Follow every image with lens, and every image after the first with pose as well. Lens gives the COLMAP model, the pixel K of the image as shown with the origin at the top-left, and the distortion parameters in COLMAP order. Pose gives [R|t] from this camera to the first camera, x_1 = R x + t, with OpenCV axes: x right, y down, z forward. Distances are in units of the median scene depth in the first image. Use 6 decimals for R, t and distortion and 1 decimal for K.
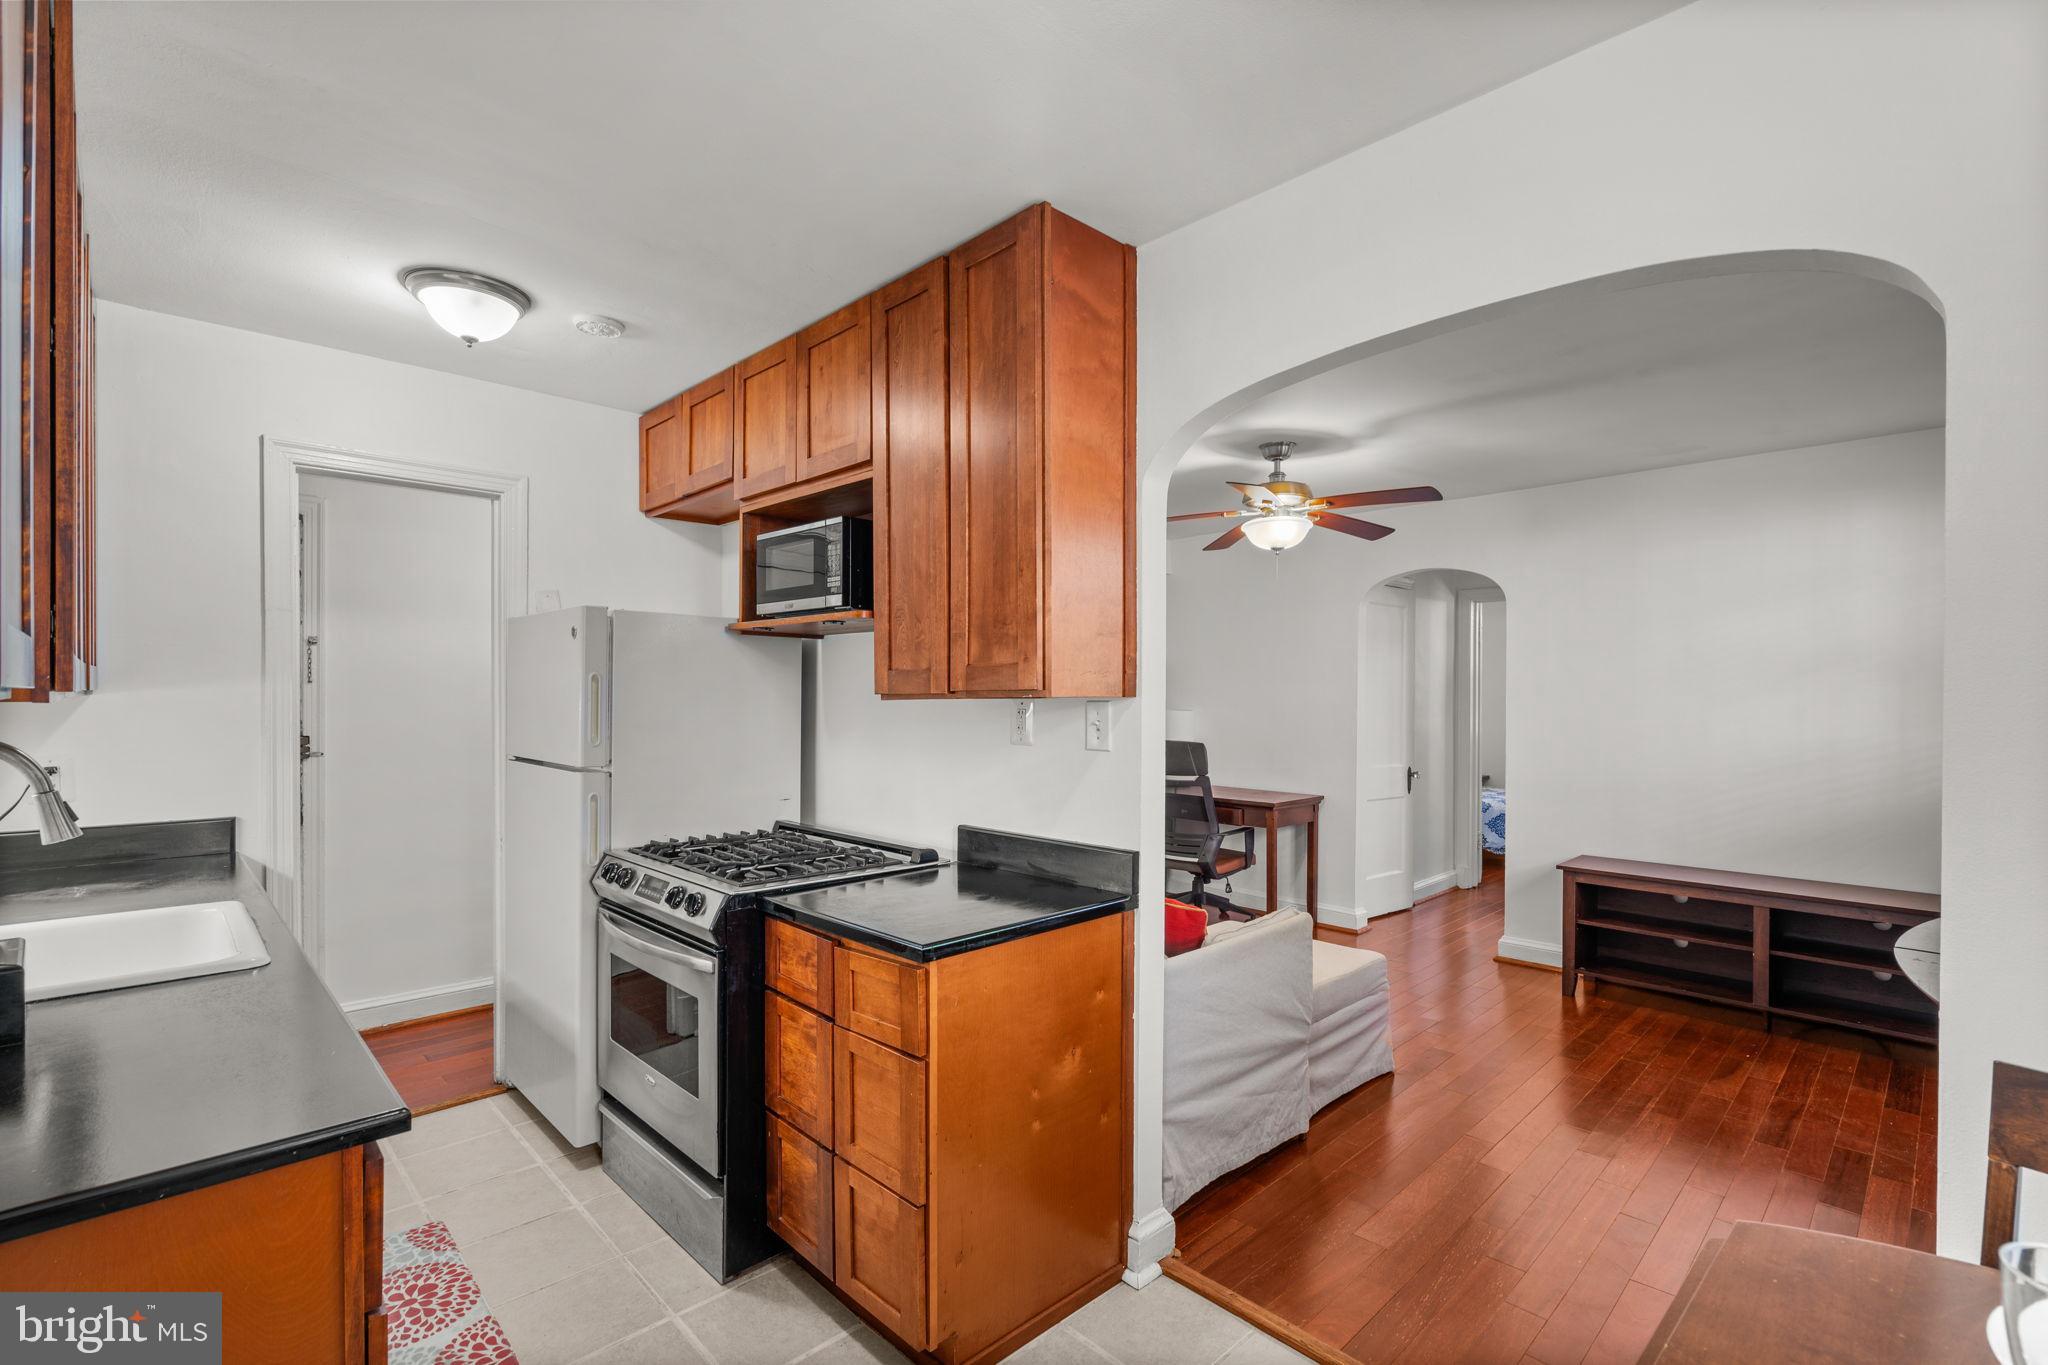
lens RADIAL K [[934.7, 0, 1013.9], [0, 934.7, 698.1], [0, 0, 1]] dist [-0.005310, 0.002117]
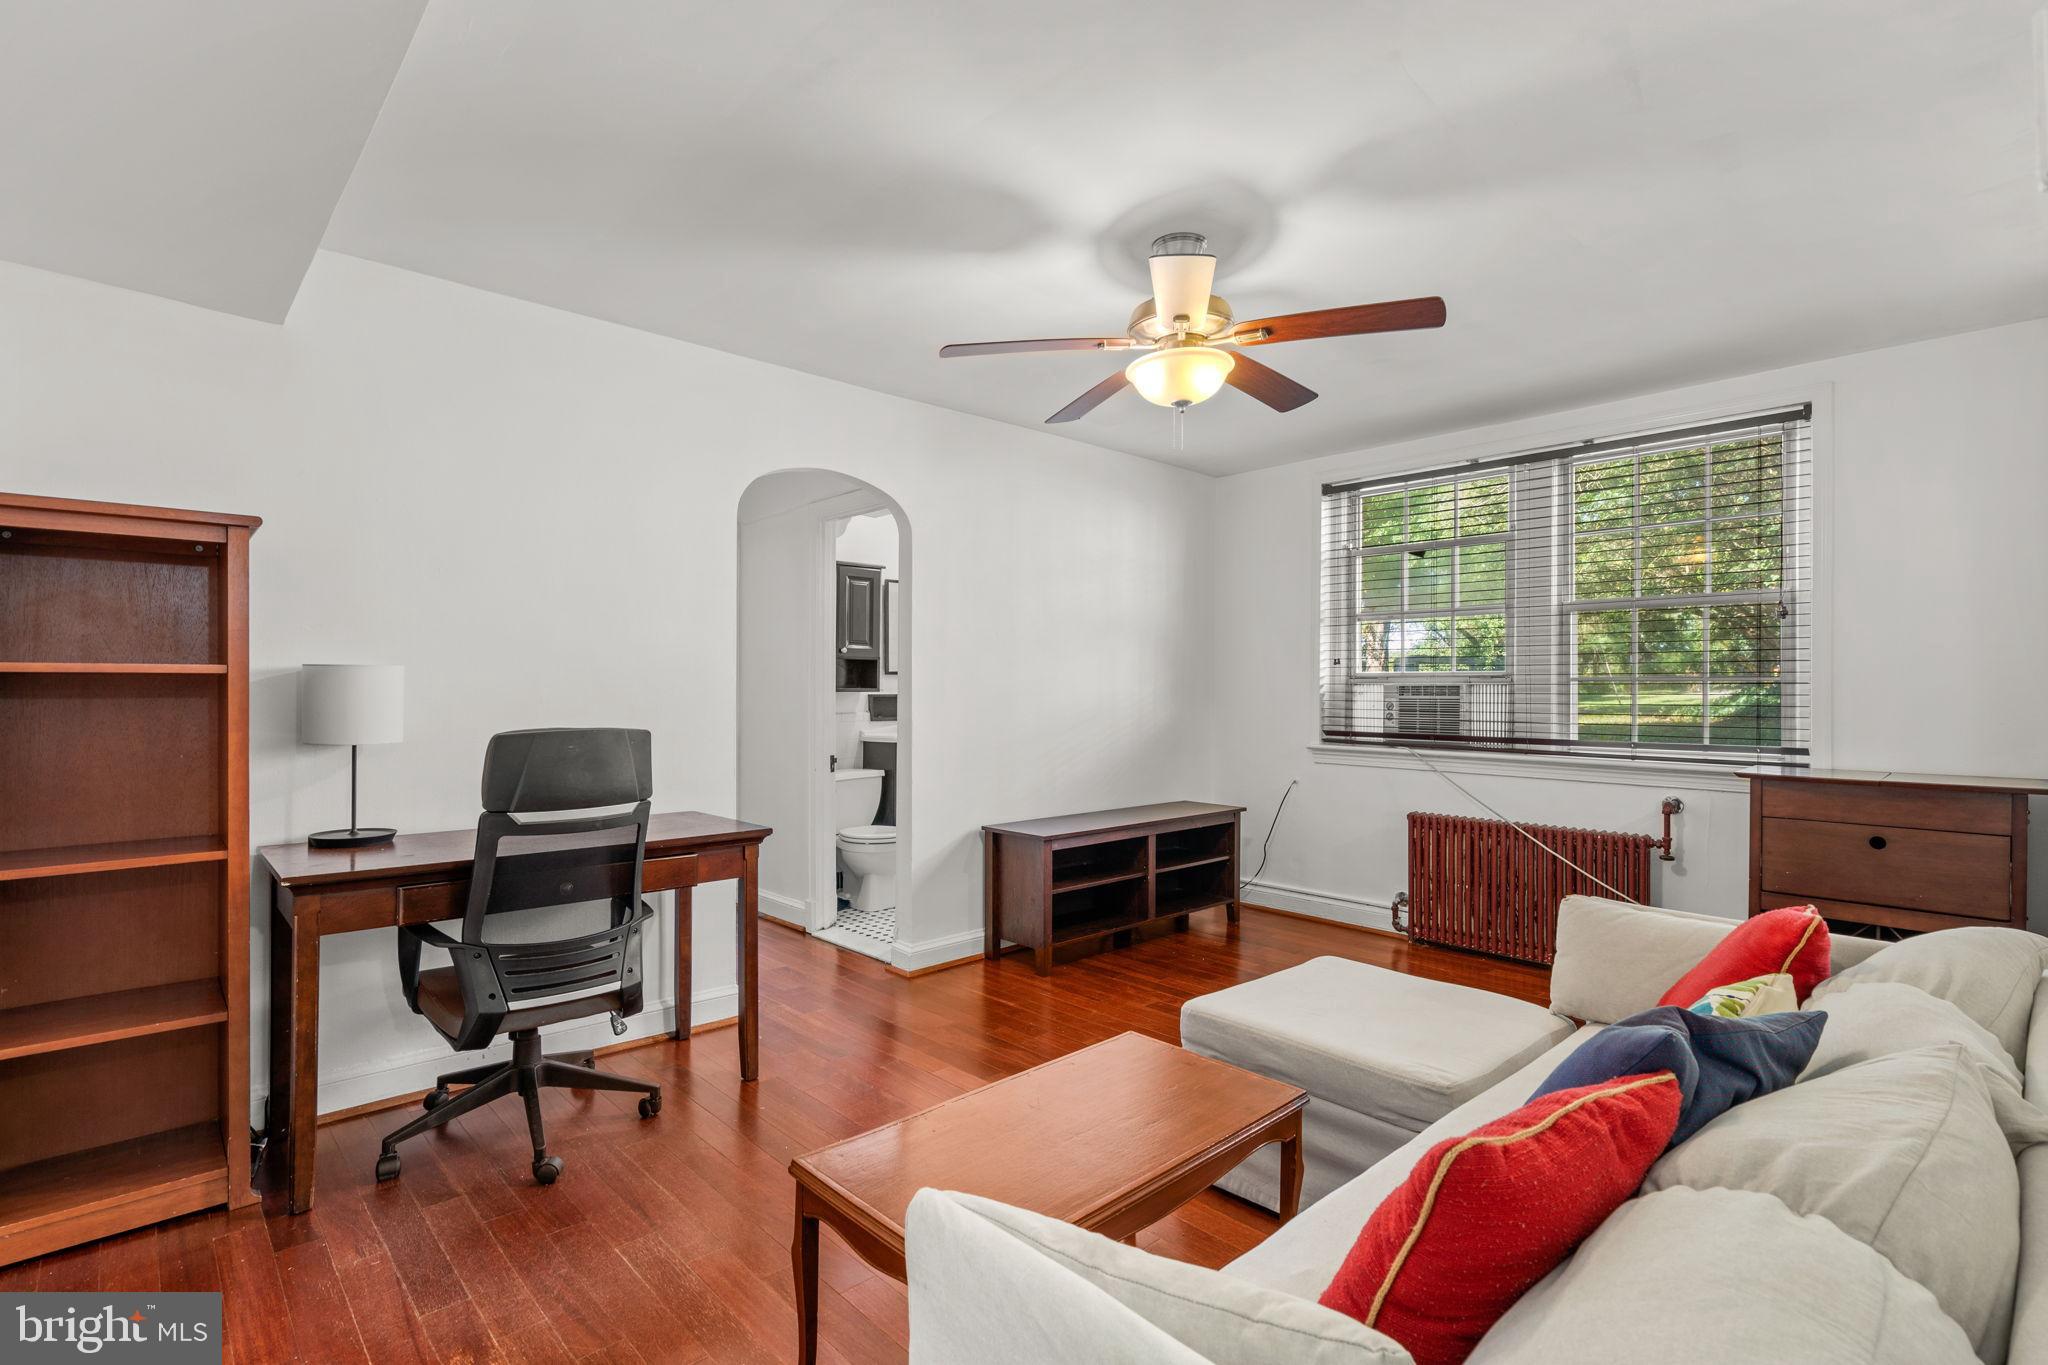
lens RADIAL K [[972.6, 0, 1022.3], [0, 972.6, 684.8], [0, 0, 1]] dist [-0.002670, 0.000130]
pose [[0.009310, -0.001003, 0.999956, -0.394753], [0.001097, 0.999999, 0.000993, 0.032899], [-0.999956, 0.001087, 0.009311, 1.086359]]
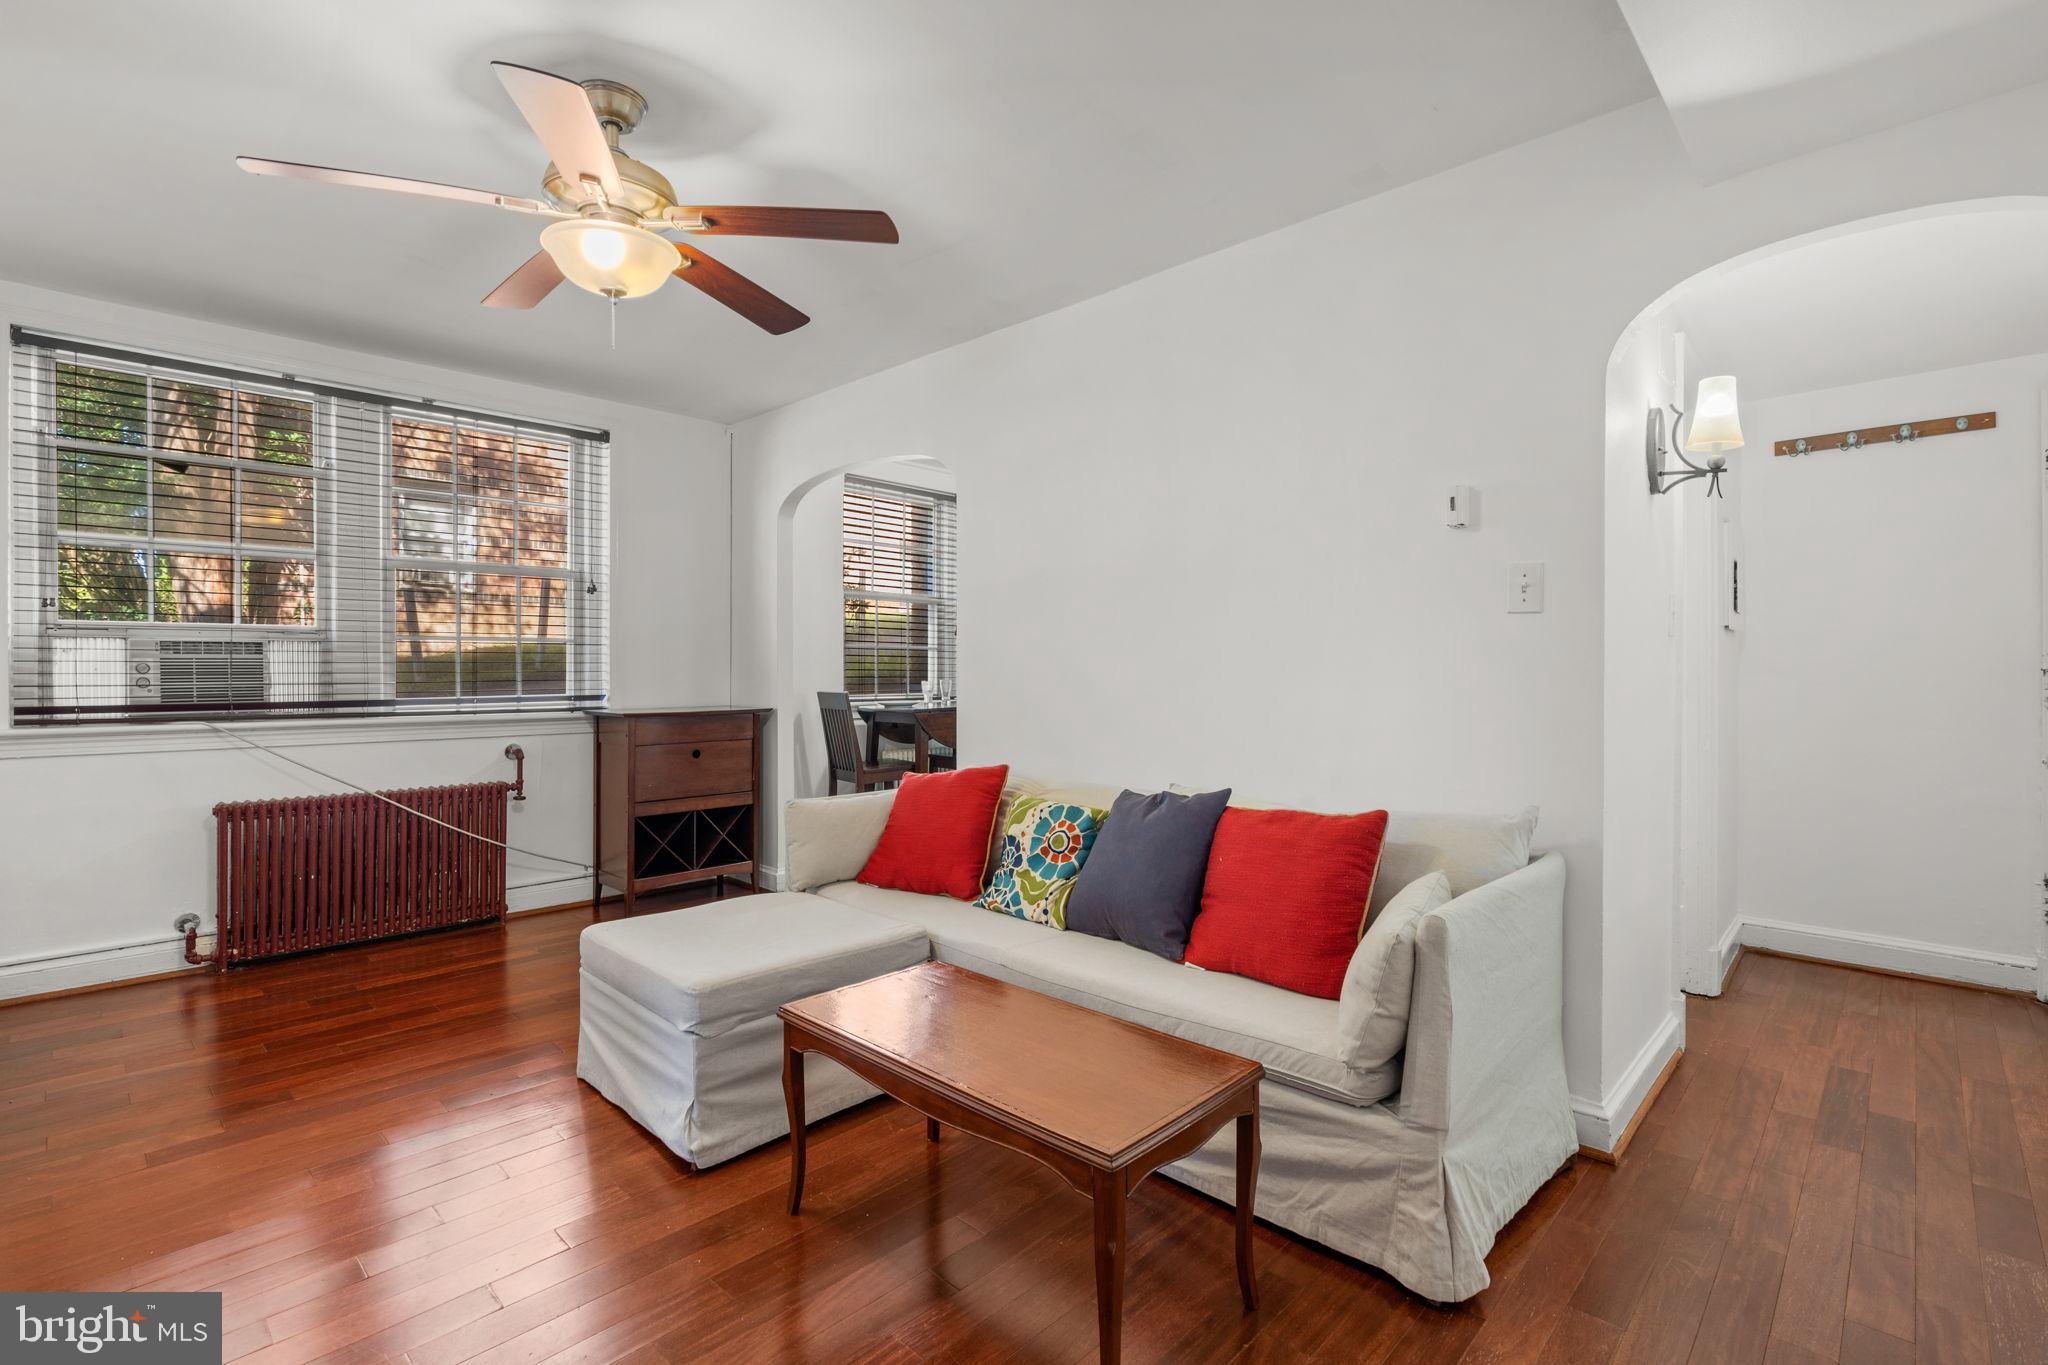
lens RADIAL K [[934.7, 0, 1011.9], [0, 934.7, 663.5], [0, 0, 1]] dist [-0.005310, 0.002117]
pose [[-0.999078, -0.009683, -0.041820, 0.203209], [-0.009923, 0.999936, 0.005521, 0.047832], [0.041764, 0.005931, -0.999110, 1.647301]]
